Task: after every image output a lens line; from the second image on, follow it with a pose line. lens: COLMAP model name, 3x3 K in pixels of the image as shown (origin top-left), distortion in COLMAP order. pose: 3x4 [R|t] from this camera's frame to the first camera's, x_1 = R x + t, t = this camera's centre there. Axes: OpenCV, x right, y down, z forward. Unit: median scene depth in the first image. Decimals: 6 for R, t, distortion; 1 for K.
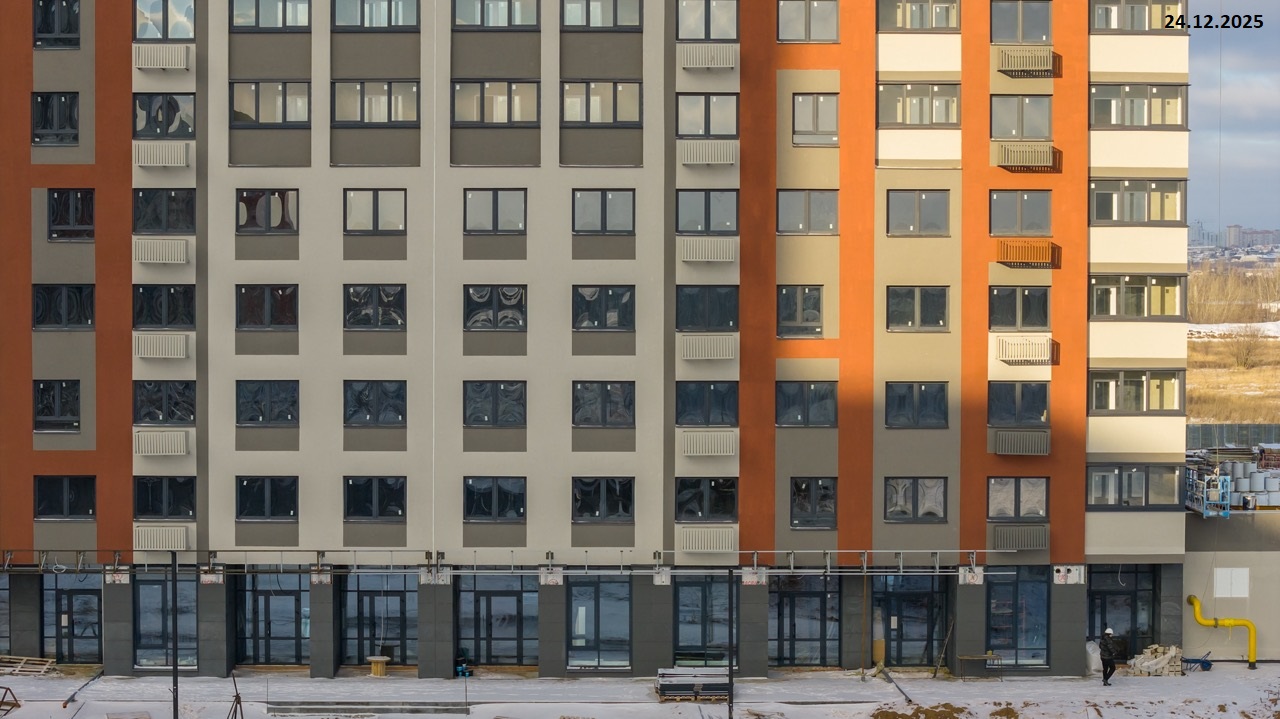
lens RADIAL K [[2569.4, 0, 641.6], [0, 2569.4, 336.5], [0, 0, 1]] dist [-0.219936, 1.197421]
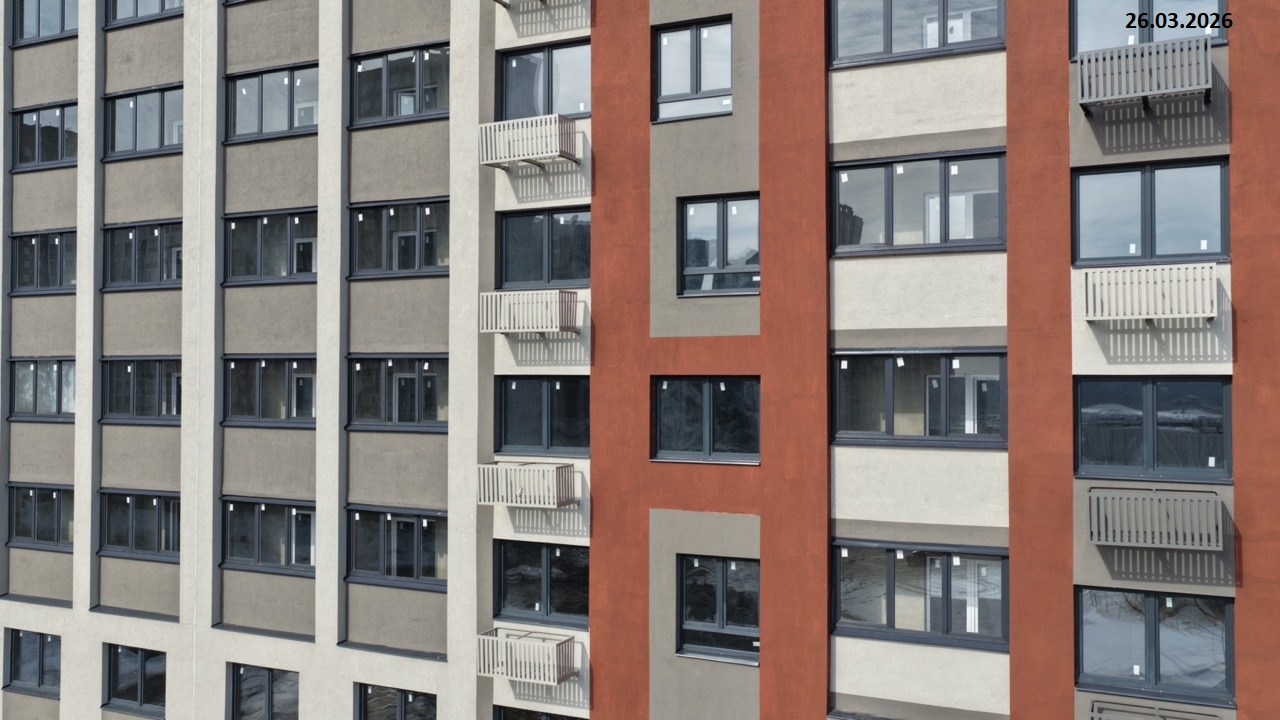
lens RADIAL K [[1056.5, 0, 643.0], [0, 1056.5, 354.8], [0, 0, 1]] dist [-0.011723, 0.036861]
pose [[0.899245, -0.008740, -0.437358, 0.149607], [-0.012247, 0.998906, -0.045142, -0.126236], [0.437274, 0.045950, 0.898154, 0.793036]]
